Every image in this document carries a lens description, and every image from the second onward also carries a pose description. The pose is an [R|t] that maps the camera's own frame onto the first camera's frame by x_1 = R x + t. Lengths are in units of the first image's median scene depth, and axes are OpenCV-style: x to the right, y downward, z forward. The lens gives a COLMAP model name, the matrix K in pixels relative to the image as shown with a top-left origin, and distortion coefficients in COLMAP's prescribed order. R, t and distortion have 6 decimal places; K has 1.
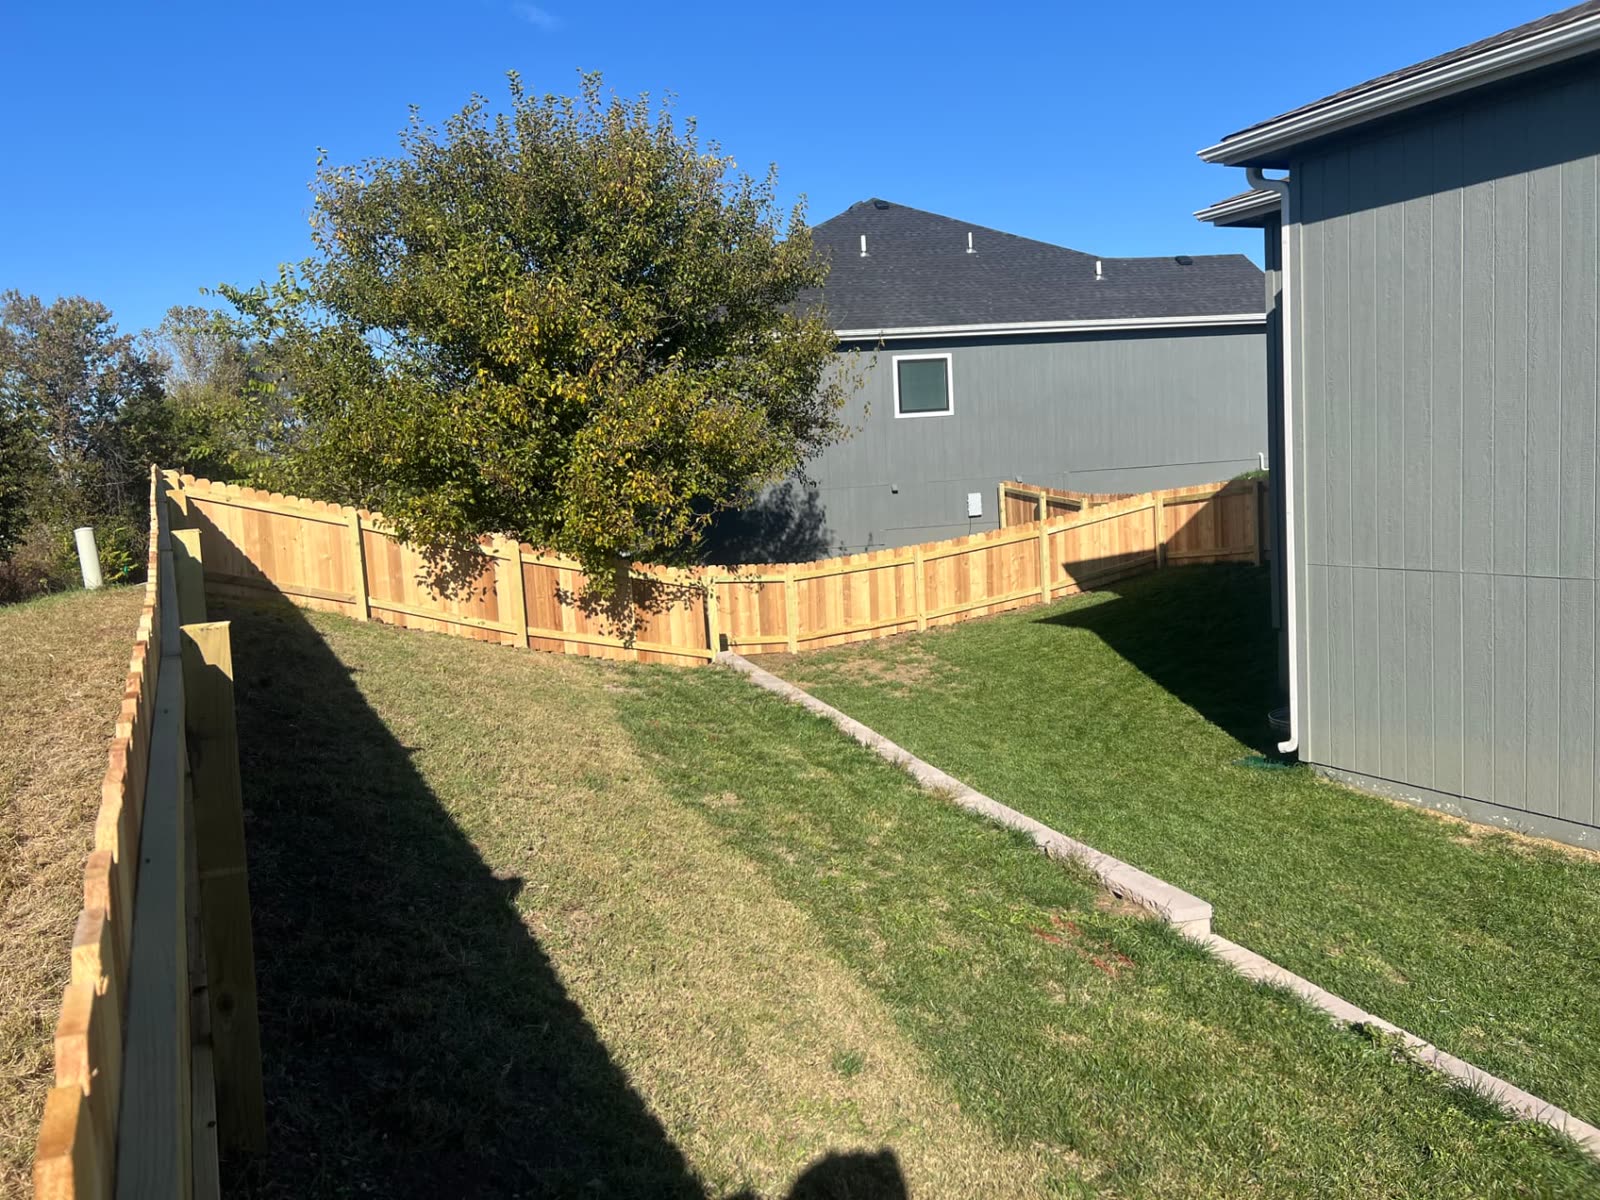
lens RADIAL K [[1207.3, 0, 804.7], [0, 1207.3, 595.2], [0, 0, 1]] dist [0.040151, -0.036408]
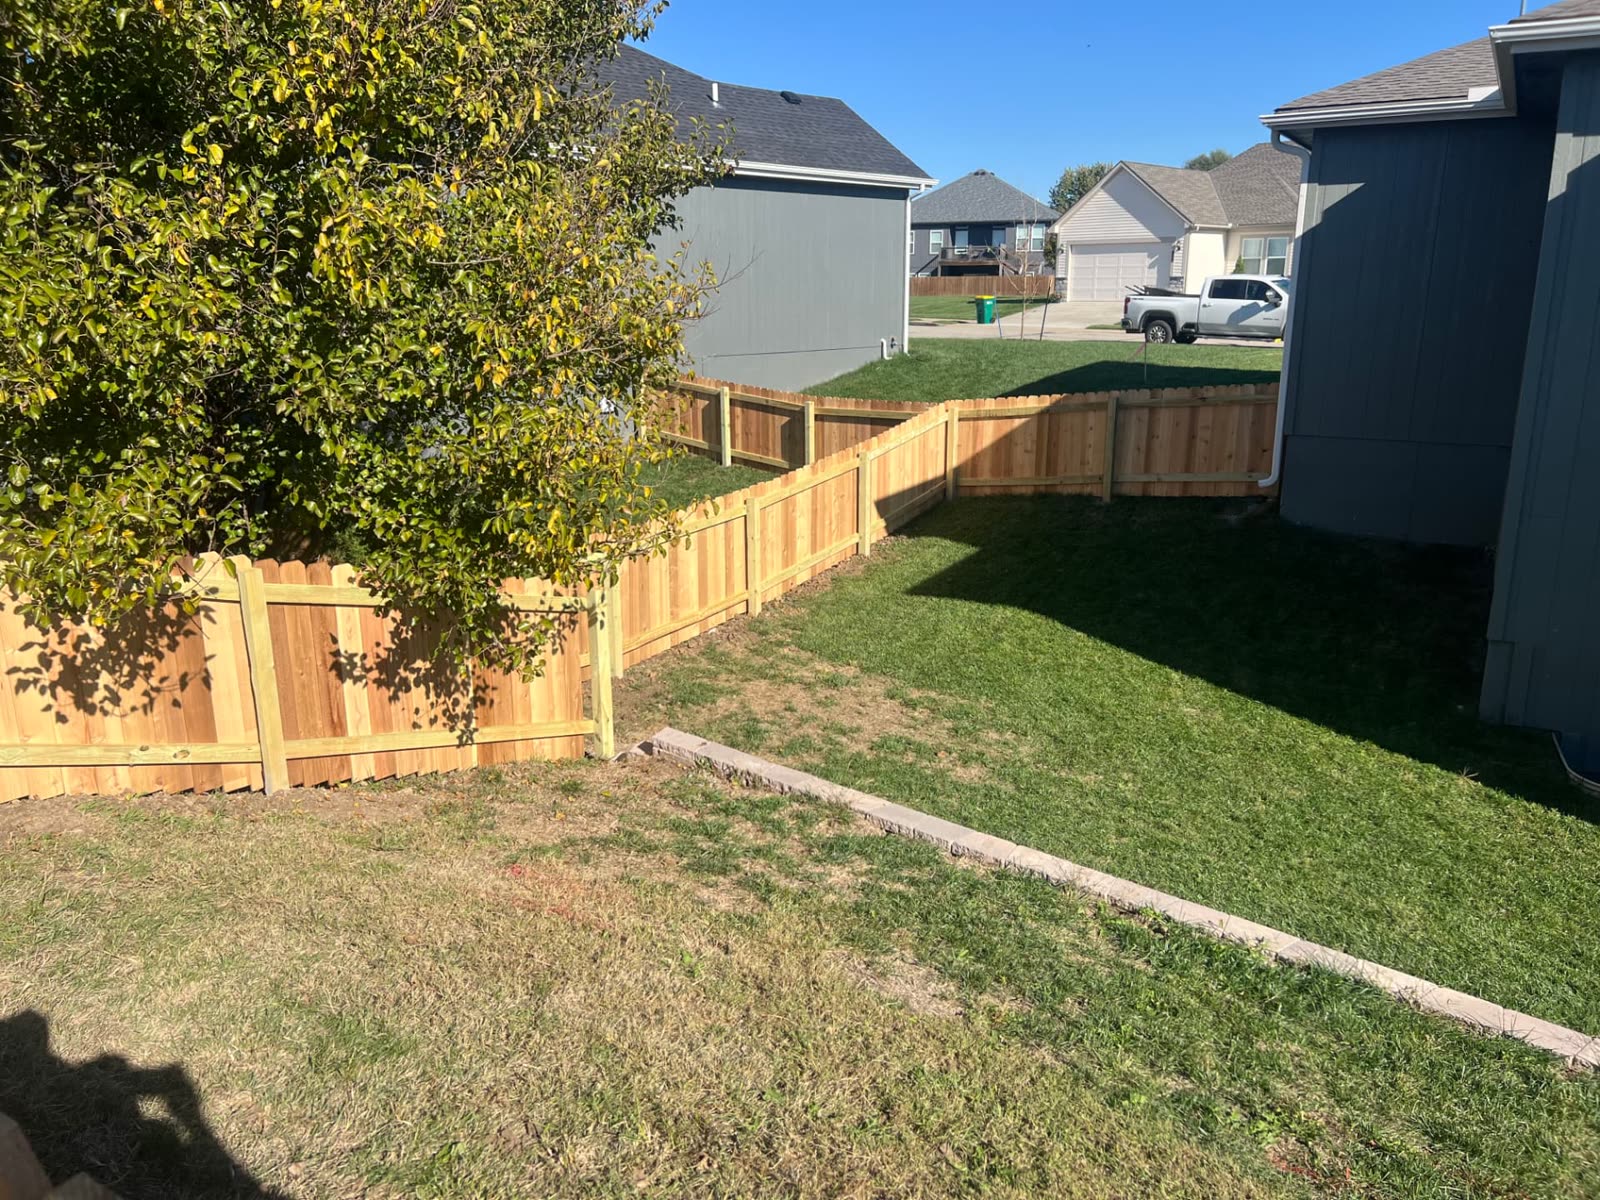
lens RADIAL K [[1207.3, 0, 798.4], [0, 1207.3, 602.3], [0, 0, 1]] dist [0.040151, -0.036408]
pose [[0.851844, -0.076717, 0.518147, -0.288168], [0.009365, 0.991288, 0.131375, -0.081995], [-0.523711, -0.107059, 0.845142, 0.505079]]
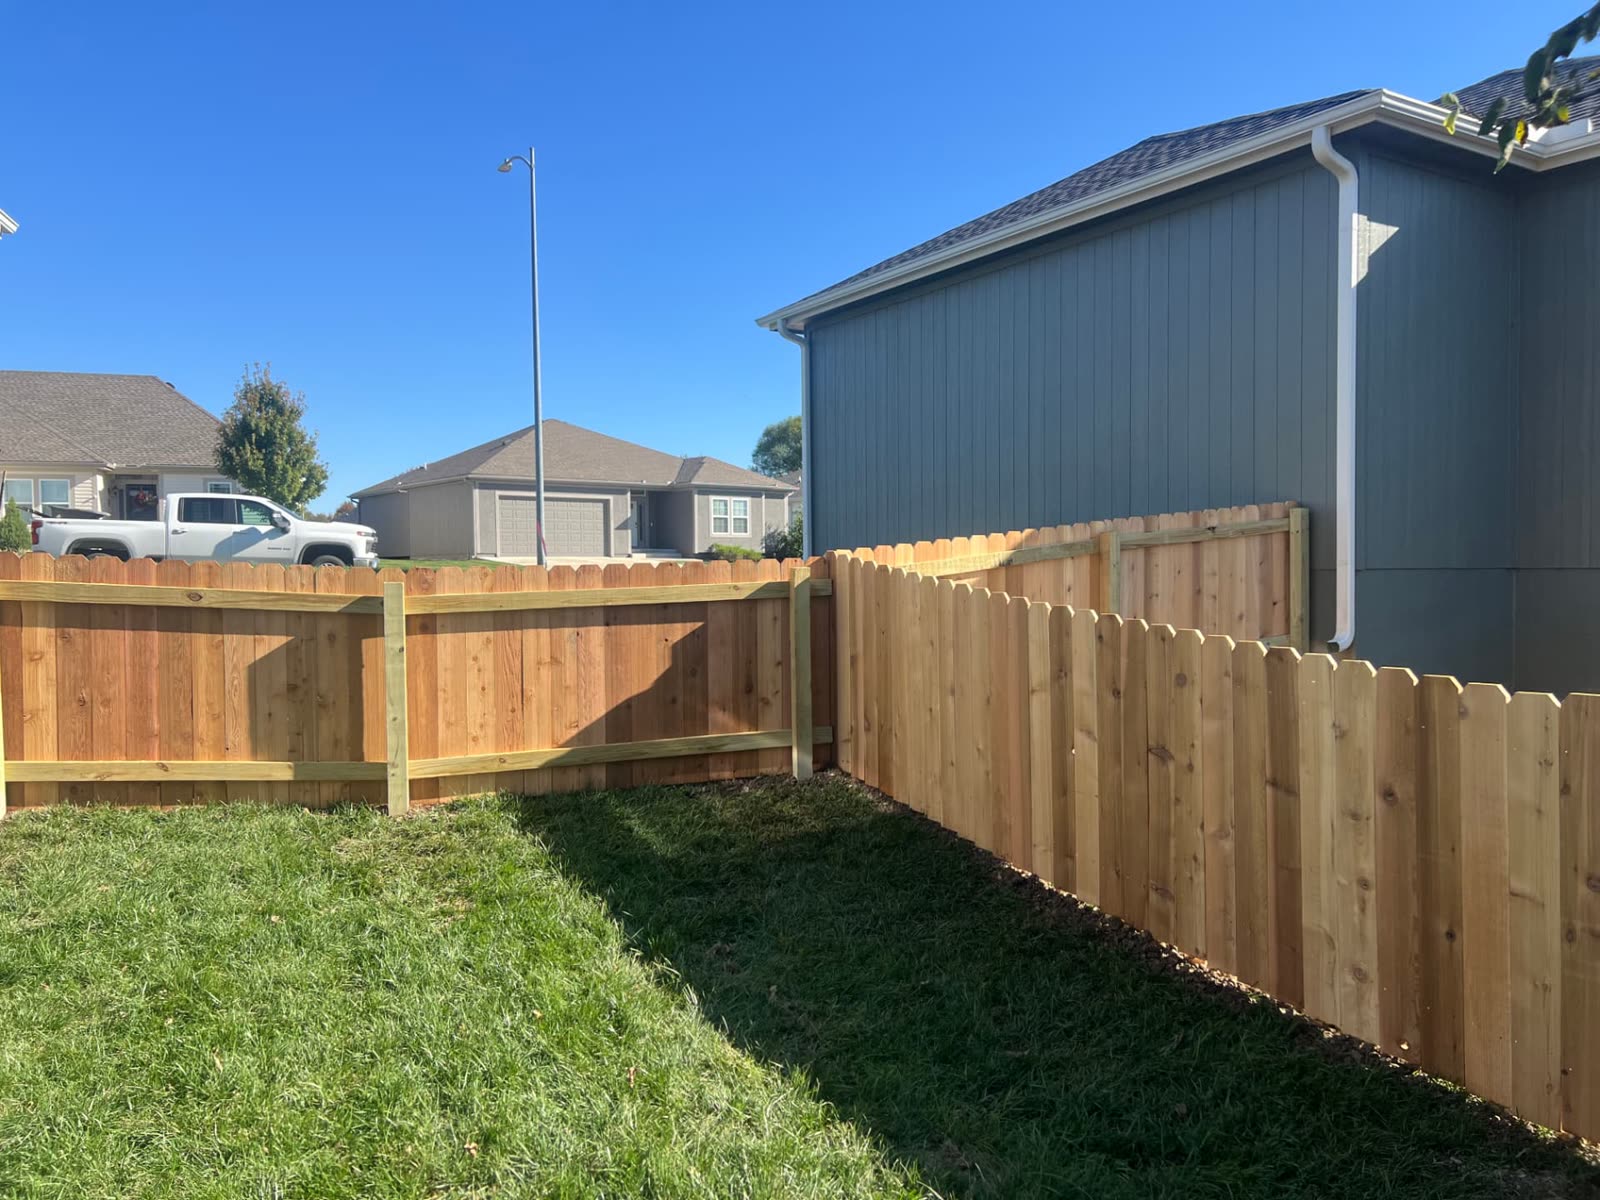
lens RADIAL K [[1207.3, 0, 798.0], [0, 1207.3, 600.2], [0, 0, 1]] dist [0.040151, -0.036408]
pose [[-0.063197, 0.037976, 0.997278, -0.092911], [0.122058, 0.992068, -0.030043, -0.084211], [-0.990509, 0.119827, -0.067331, 1.410972]]
